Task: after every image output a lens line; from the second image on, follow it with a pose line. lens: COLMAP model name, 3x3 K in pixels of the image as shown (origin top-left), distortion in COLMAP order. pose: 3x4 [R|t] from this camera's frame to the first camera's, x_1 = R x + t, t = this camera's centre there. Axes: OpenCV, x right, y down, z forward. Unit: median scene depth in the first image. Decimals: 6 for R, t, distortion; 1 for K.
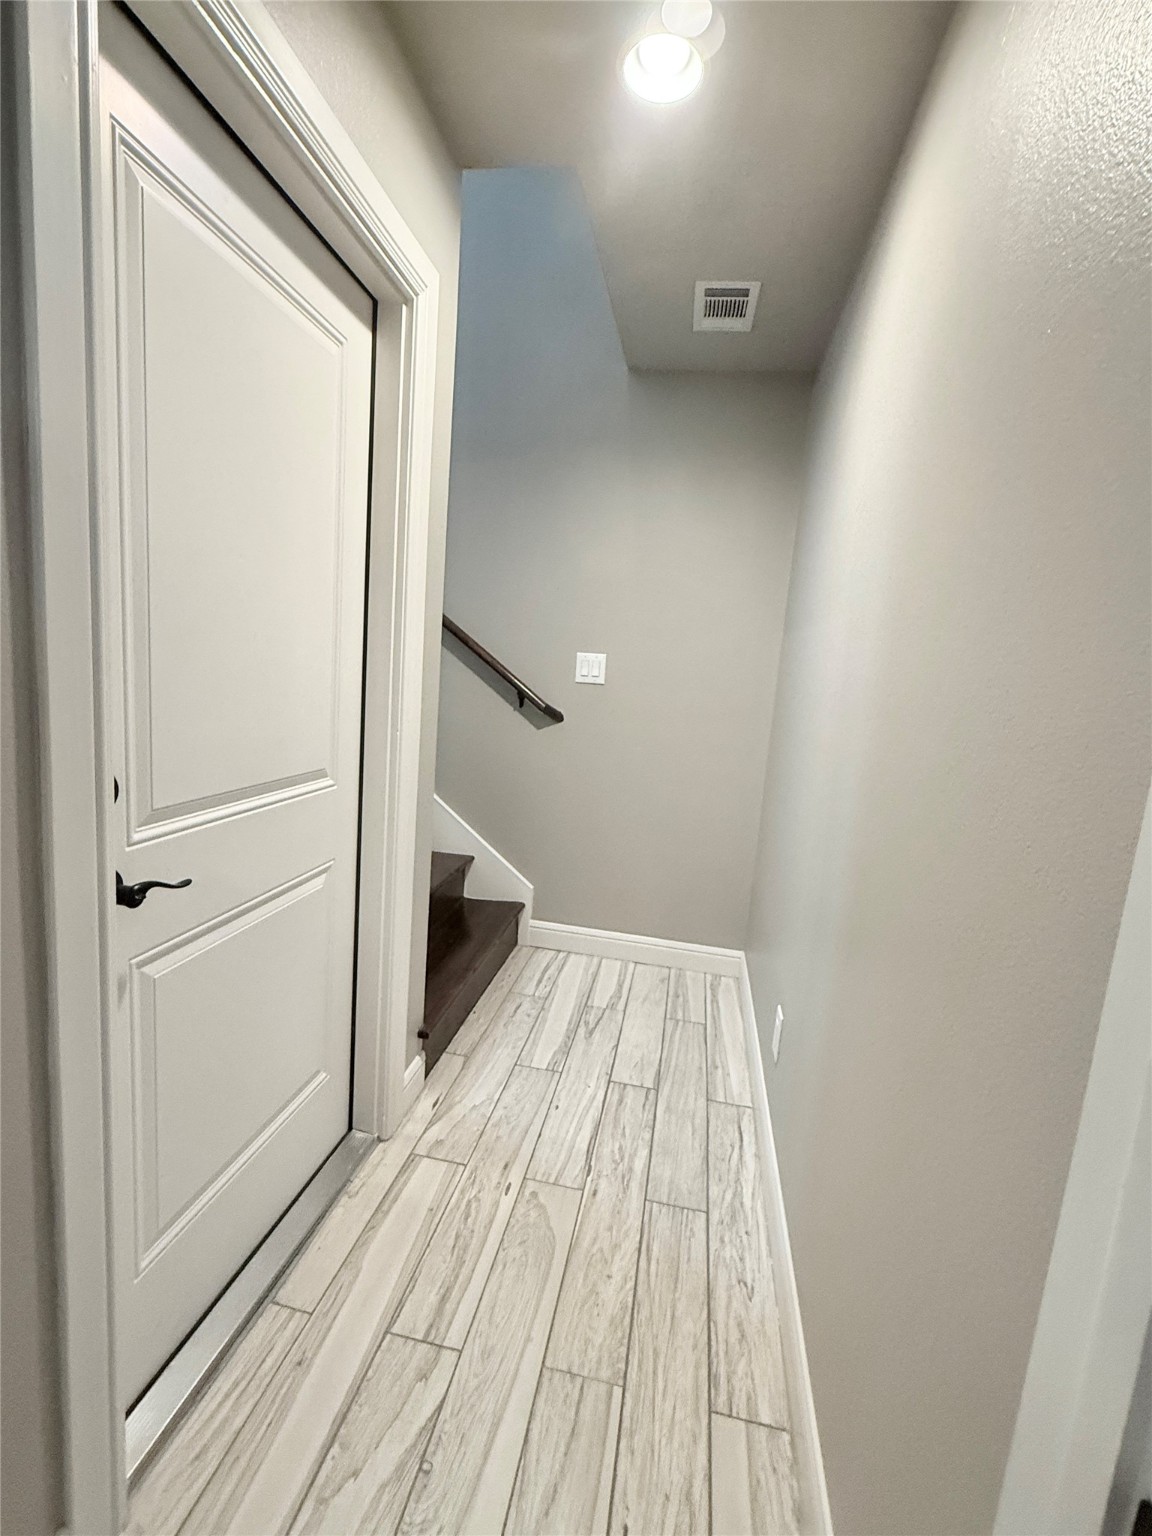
lens RADIAL K [[682.6, 0, 574.8], [0, 682.6, 769.4], [0, 0, 1]] dist [-0.002551, -0.000278]
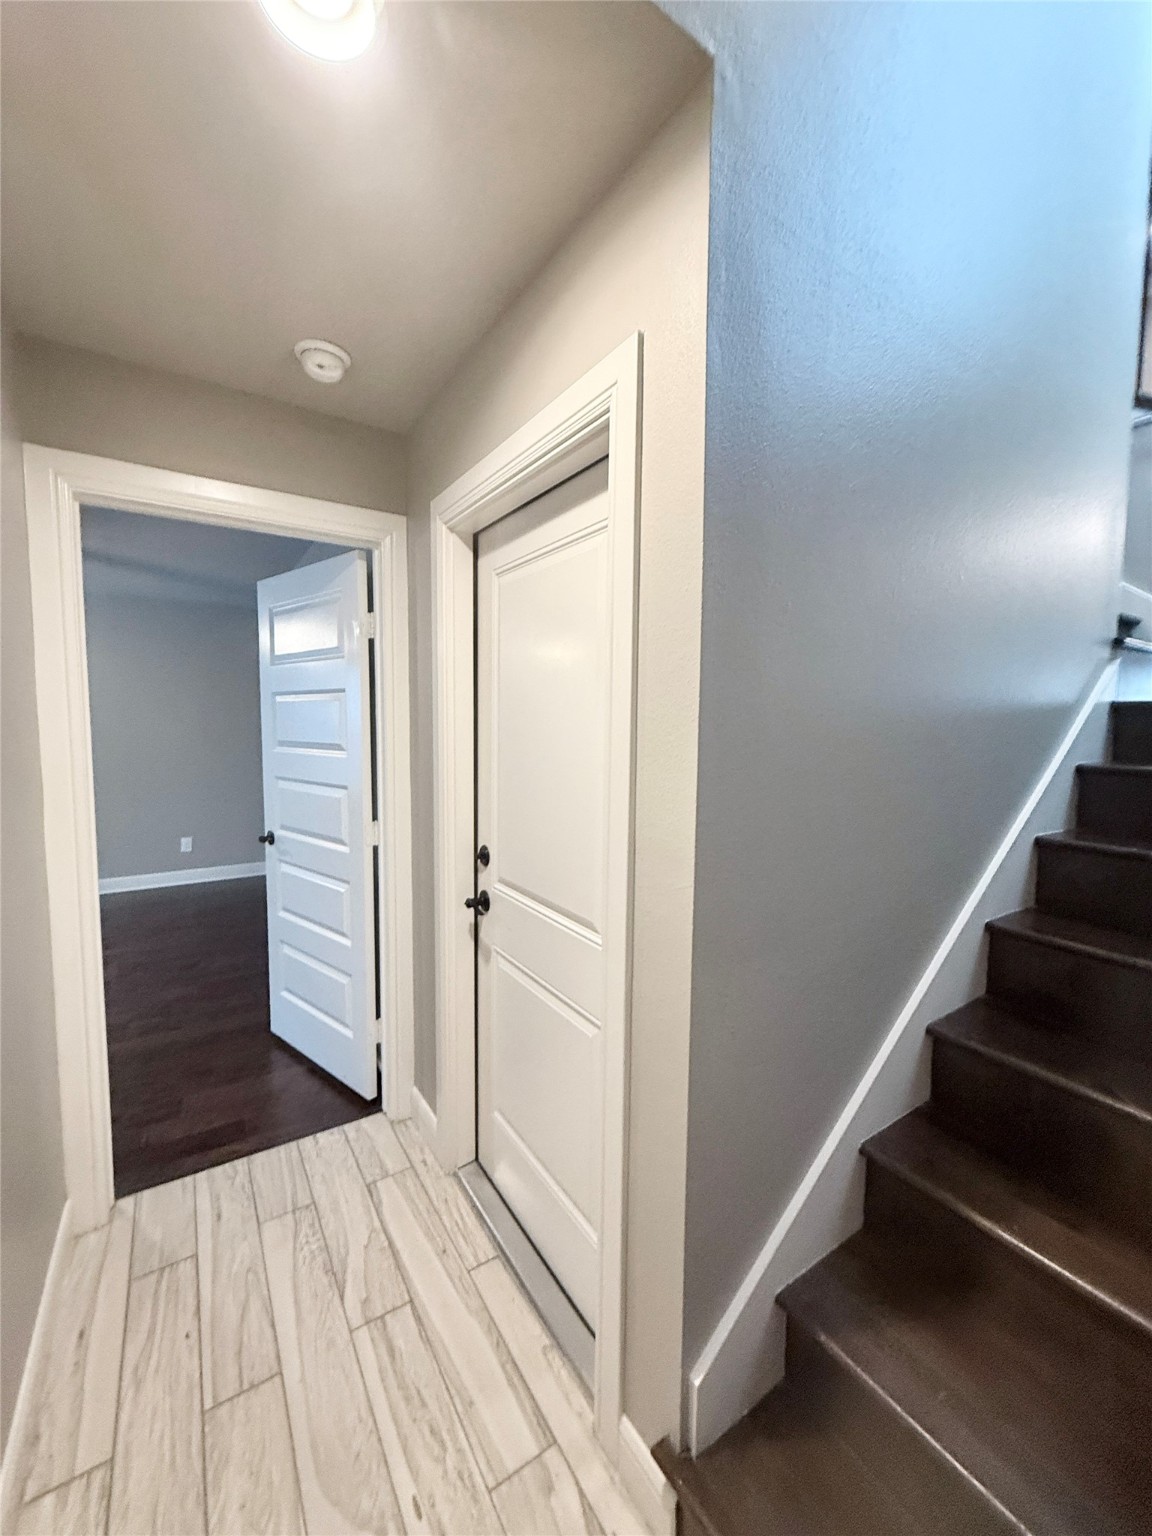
lens RADIAL K [[609.9, 0, 571.7], [0, 609.9, 768.6], [0, 0, 1]] dist [-0.000765, 0.000640]
pose [[-0.724257, -0.035519, -0.688615, 0.326949], [-0.171066, 0.976706, 0.129541, -0.367800], [0.667973, 0.211620, -0.713463, 1.690132]]
